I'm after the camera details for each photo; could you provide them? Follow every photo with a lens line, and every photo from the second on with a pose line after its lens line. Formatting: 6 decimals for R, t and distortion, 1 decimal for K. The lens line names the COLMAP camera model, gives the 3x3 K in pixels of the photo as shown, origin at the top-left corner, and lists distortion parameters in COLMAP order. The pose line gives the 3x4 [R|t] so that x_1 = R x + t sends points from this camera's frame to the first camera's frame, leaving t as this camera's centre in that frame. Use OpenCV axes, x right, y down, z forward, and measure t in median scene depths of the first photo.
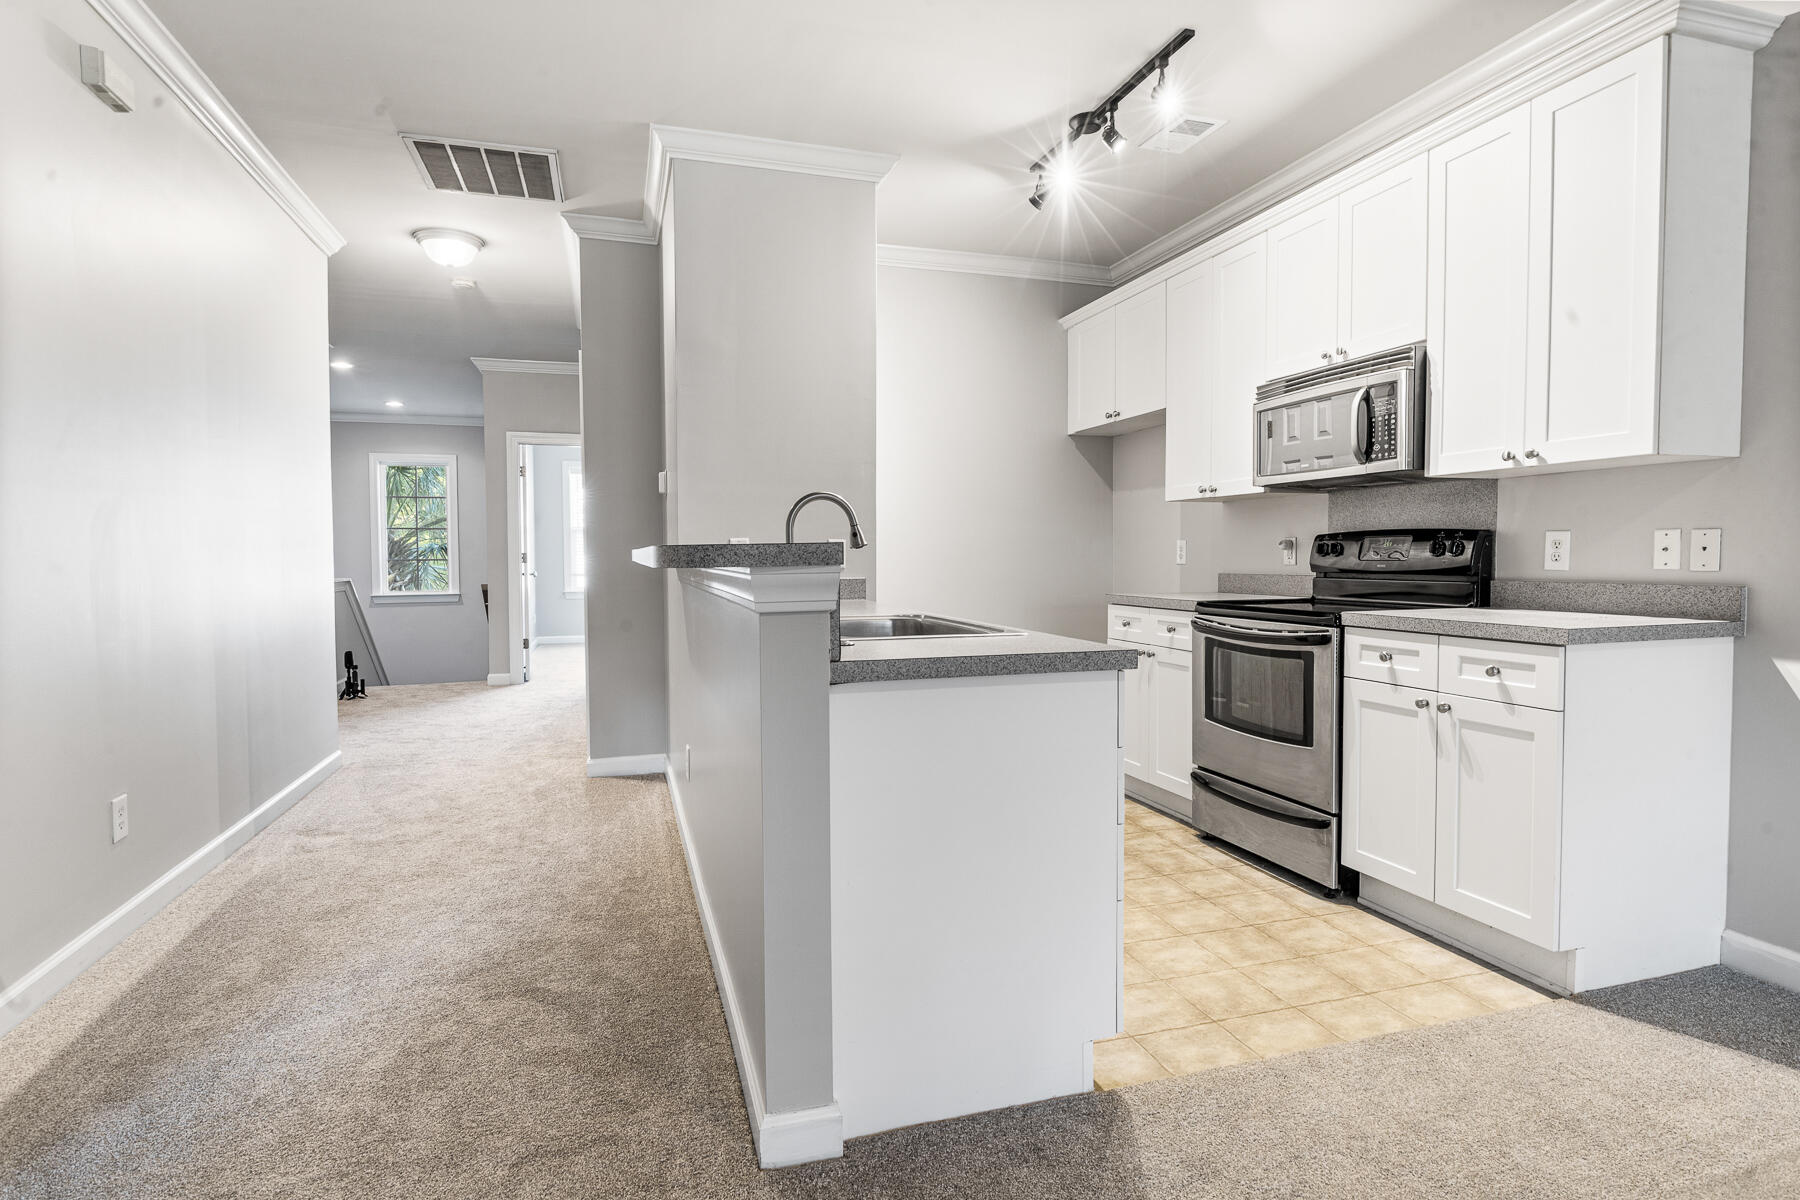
lens RADIAL K [[928.9, 0, 902.3], [0, 928.9, 590.9], [0, 0, 1]] dist [0.001734, 0.000003]
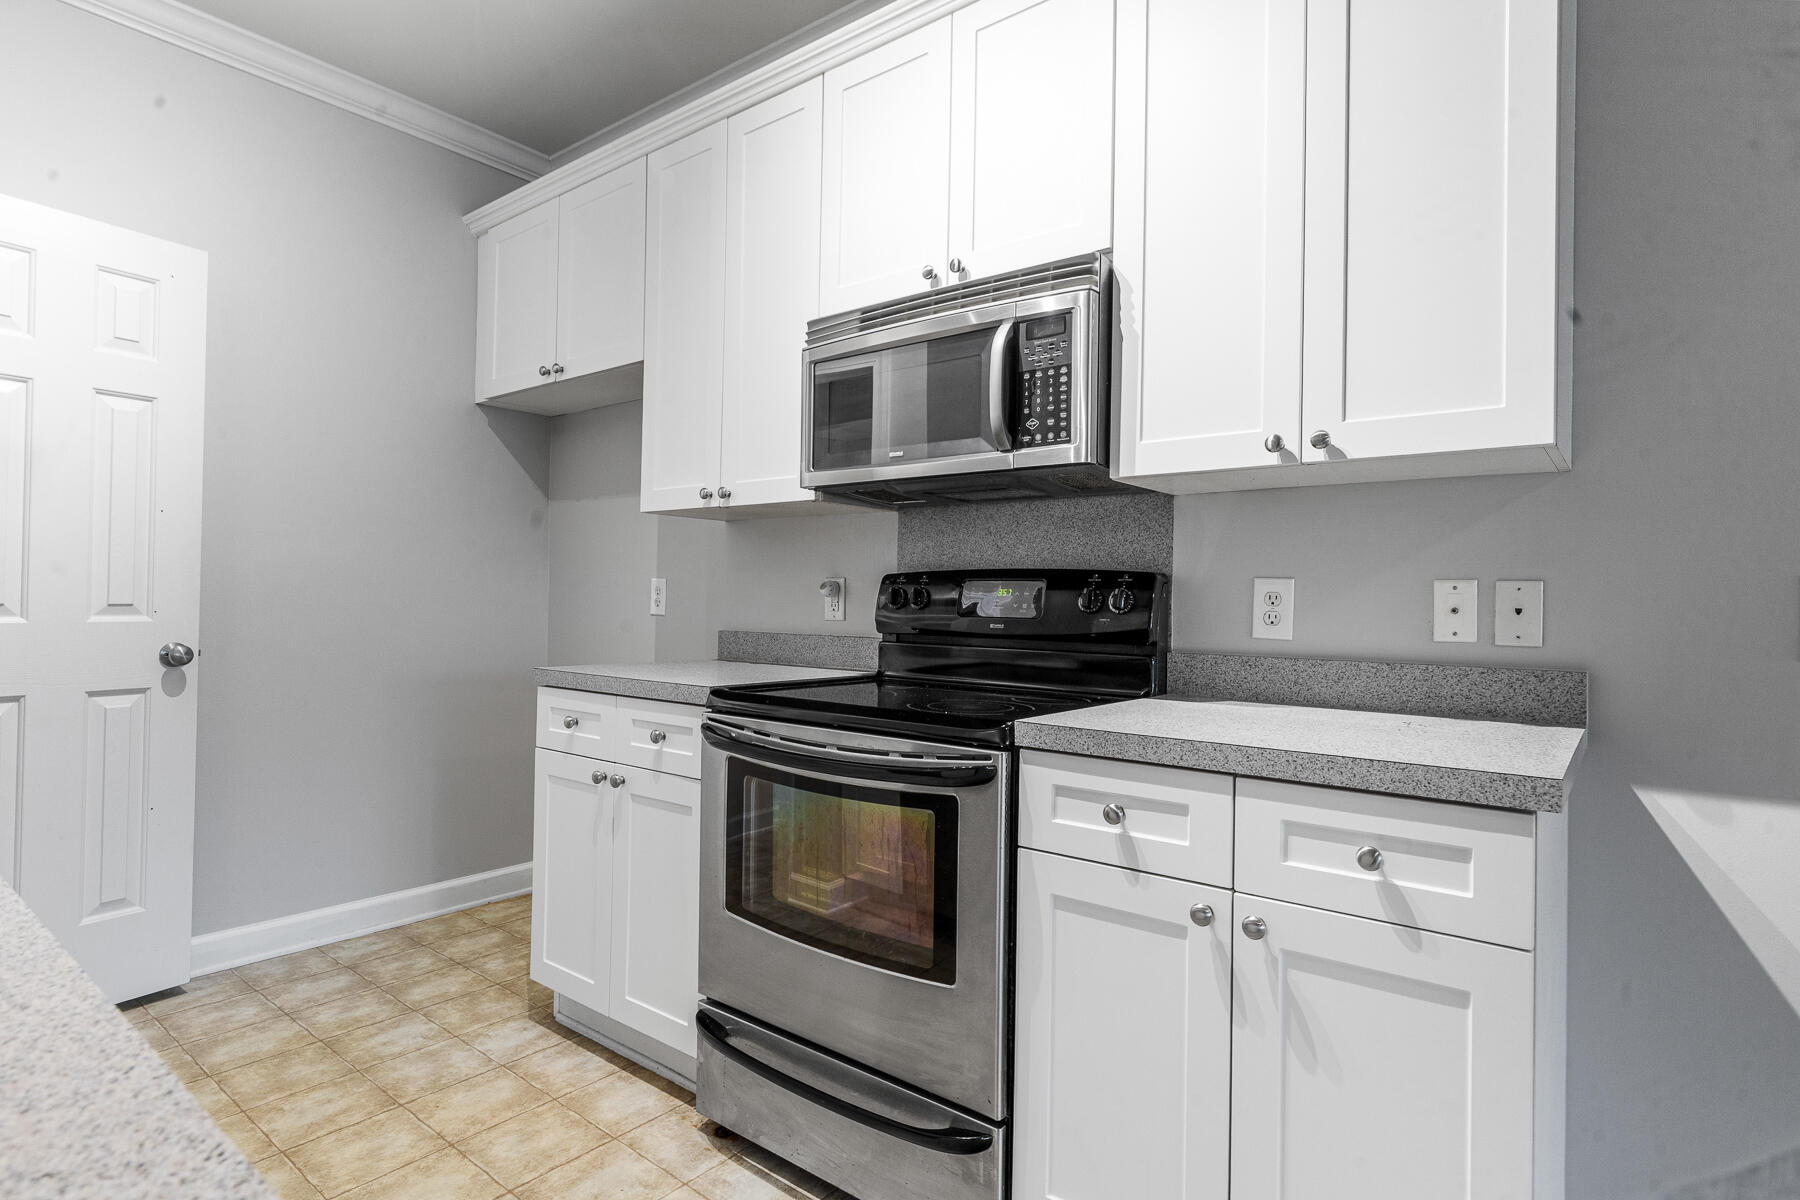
lens RADIAL K [[928.9, 0, 902.3], [0, 928.9, 590.9], [0, 0, 1]] dist [0.001734, 0.000003]
pose [[0.829370, 0.028053, 0.557995, 0.123864], [-0.001447, 0.998843, -0.048067, -0.022639], [-0.558698, 0.039058, 0.828451, 0.568771]]
